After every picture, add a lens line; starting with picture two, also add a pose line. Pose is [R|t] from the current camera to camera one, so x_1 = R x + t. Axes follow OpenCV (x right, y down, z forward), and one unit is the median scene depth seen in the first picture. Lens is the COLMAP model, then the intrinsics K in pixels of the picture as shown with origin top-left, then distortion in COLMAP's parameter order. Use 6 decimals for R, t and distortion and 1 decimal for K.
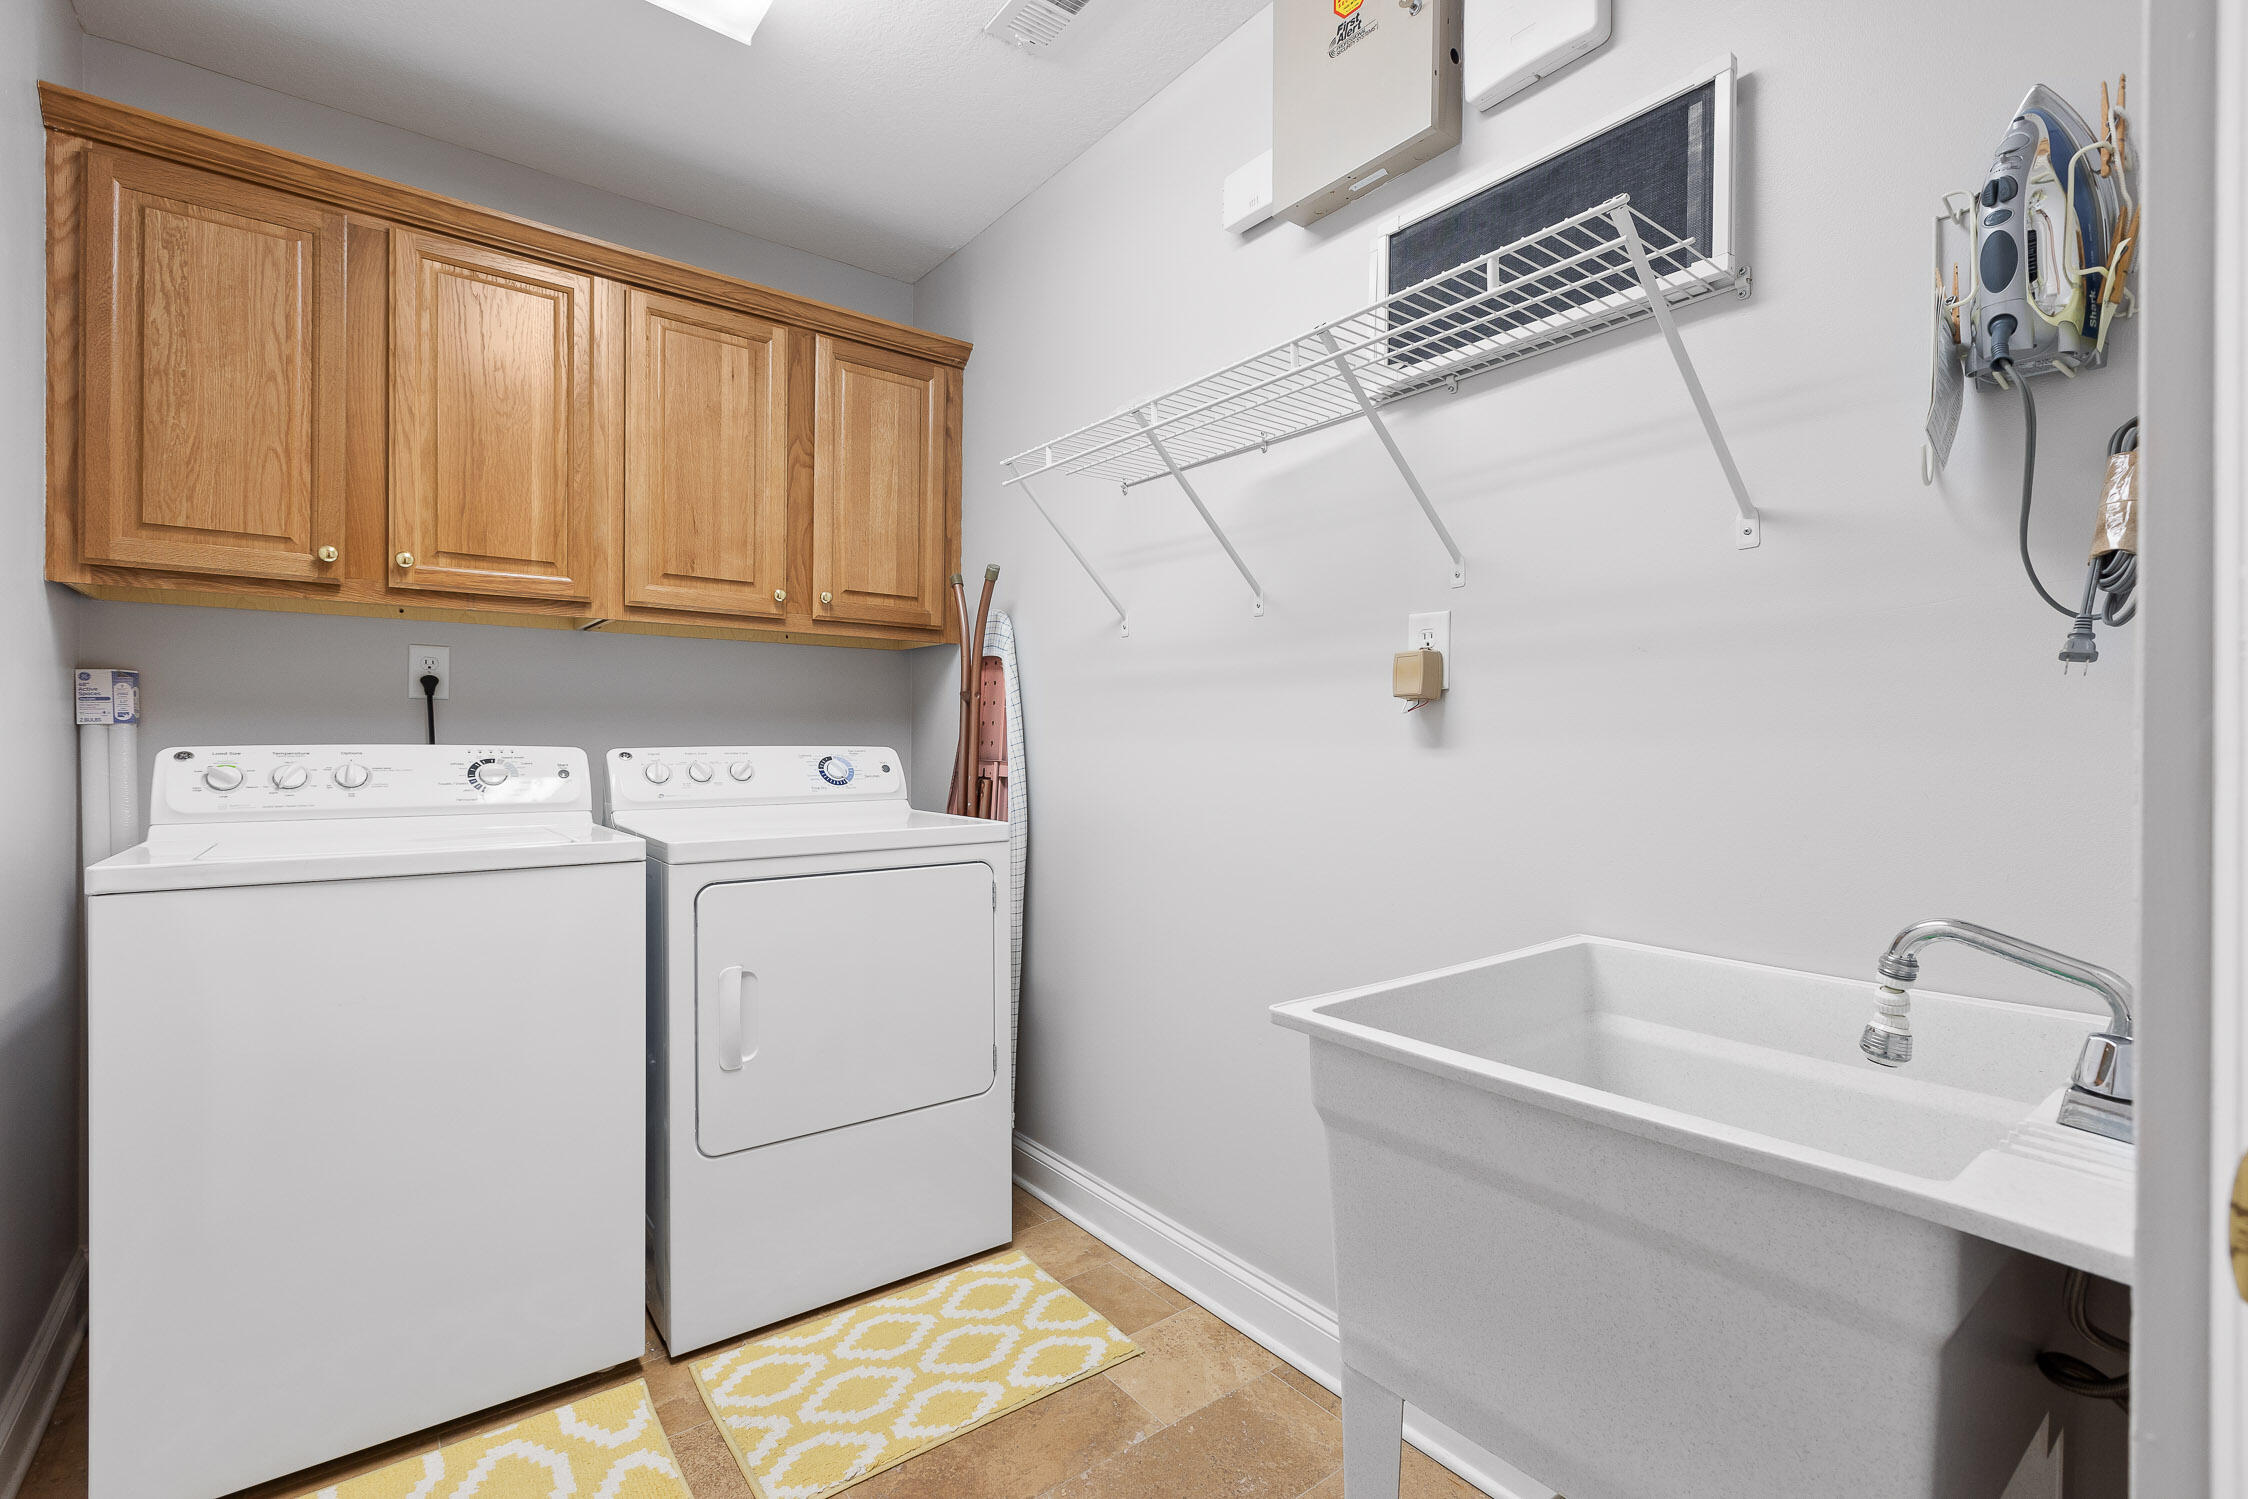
lens RADIAL K [[1011.5, 0, 1125.1], [0, 1011.5, 744.9], [0, 0, 1]] dist [0.000354, 0.000418]
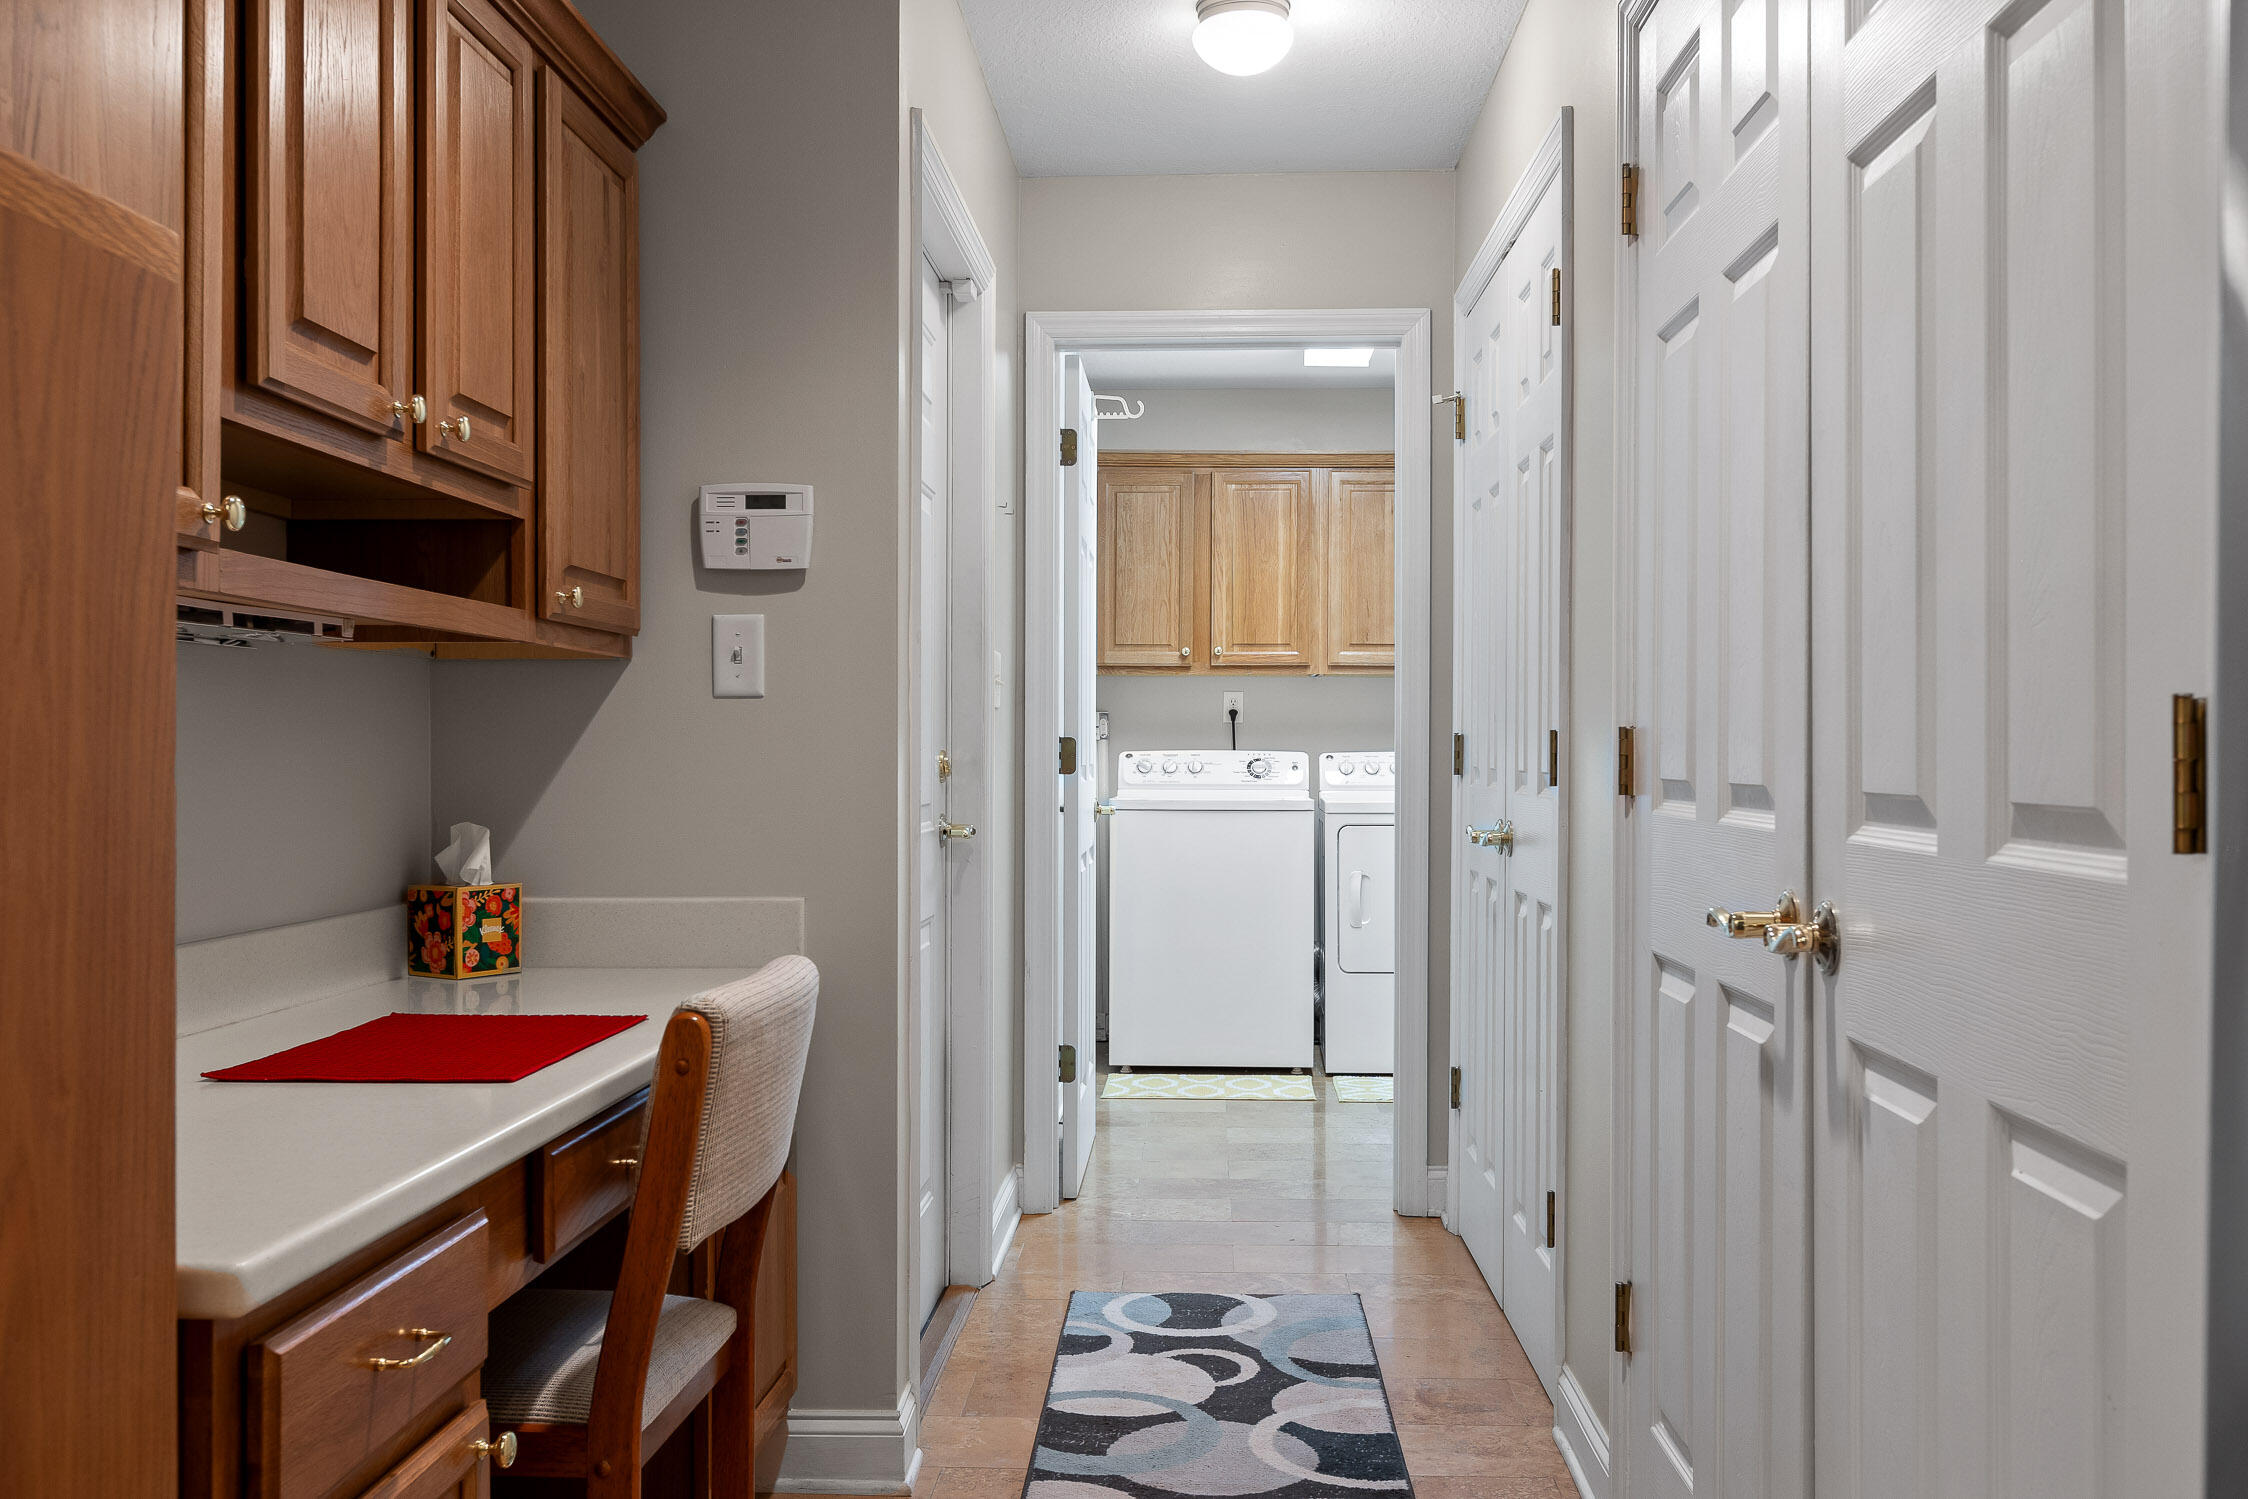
lens RADIAL K [[1998.0, 0, 1122.6], [0, 1998.0, 744.1], [0, 0, 1]] dist [-0.007141, 0.000915]
pose [[0.763615, -0.000006, -0.645672, 1.479249], [-0.000985, 0.999999, -0.001175, -0.007119], [0.645671, 0.001533, 0.763614, -1.859419]]
